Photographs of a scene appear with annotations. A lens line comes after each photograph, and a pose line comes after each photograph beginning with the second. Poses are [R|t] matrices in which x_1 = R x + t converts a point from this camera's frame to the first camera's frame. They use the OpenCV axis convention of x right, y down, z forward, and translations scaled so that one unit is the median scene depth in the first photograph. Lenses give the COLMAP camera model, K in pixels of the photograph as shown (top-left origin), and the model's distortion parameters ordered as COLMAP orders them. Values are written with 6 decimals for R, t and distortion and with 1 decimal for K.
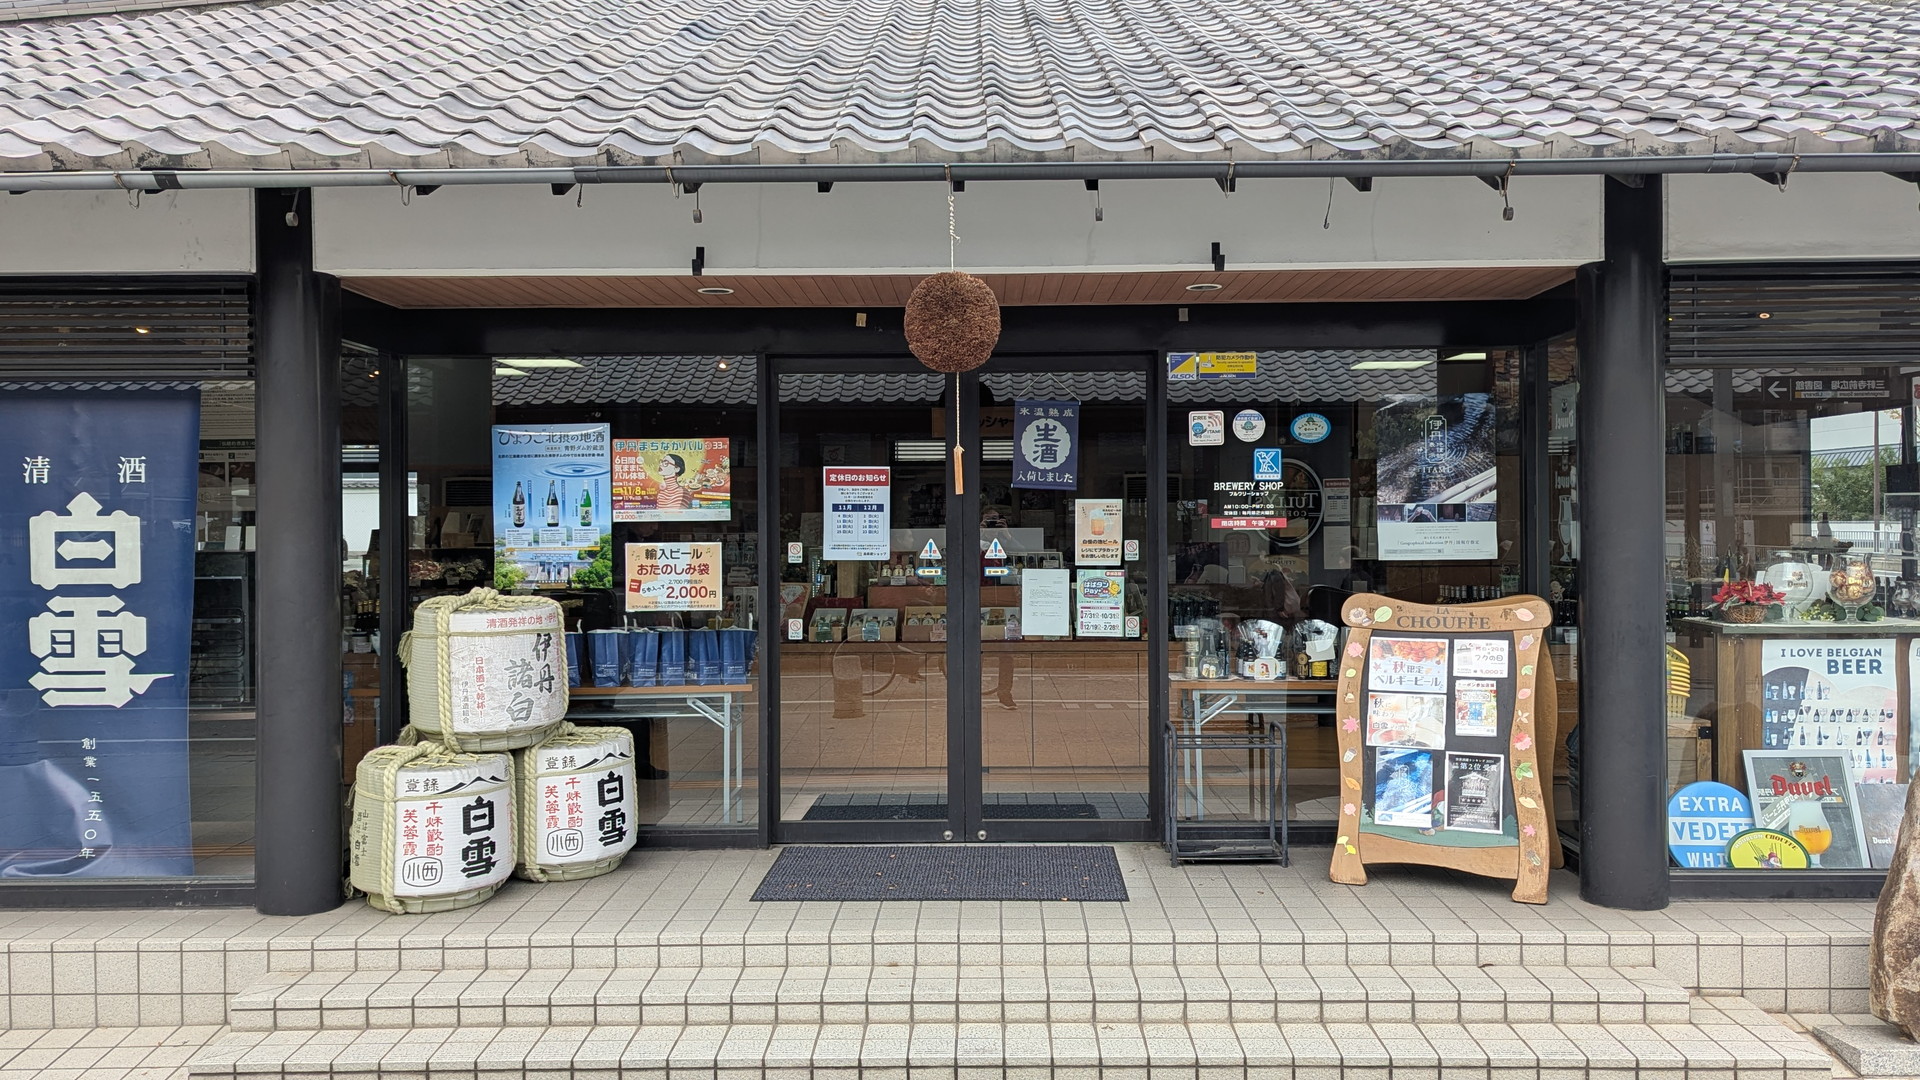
lens RADIAL K [[1367.4, 0, 955.5], [0, 1367.4, 541.7], [0, 0, 1]] dist [0.050196, 0.000918]
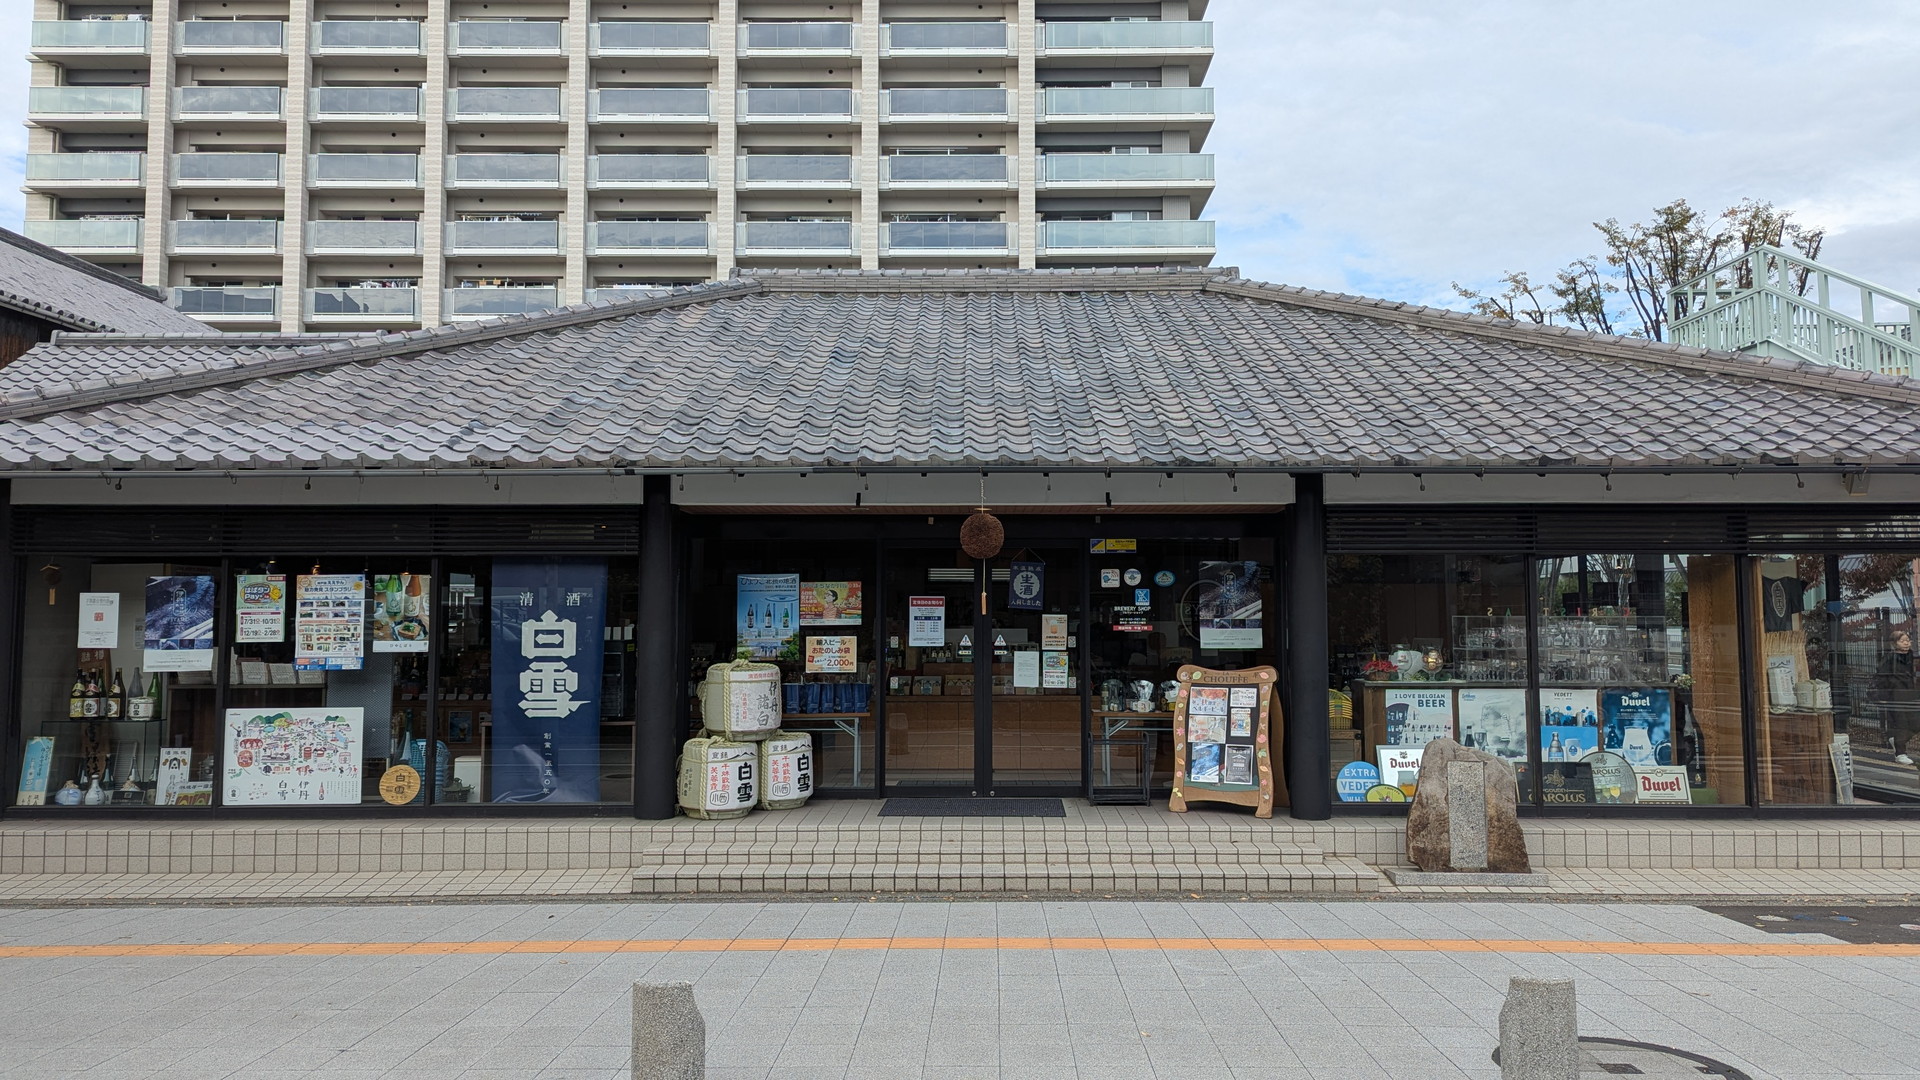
lens RADIAL K [[1367.4, 0, 970.4], [0, 1367.4, 523.1], [0, 0, 1]] dist [0.050196, 0.000918]
pose [[0.999877, 0.007327, 0.013842, -0.043272], [-0.006155, 0.996540, -0.082886, 0.000231], [-0.014402, 0.082791, 0.996463, -0.987699]]
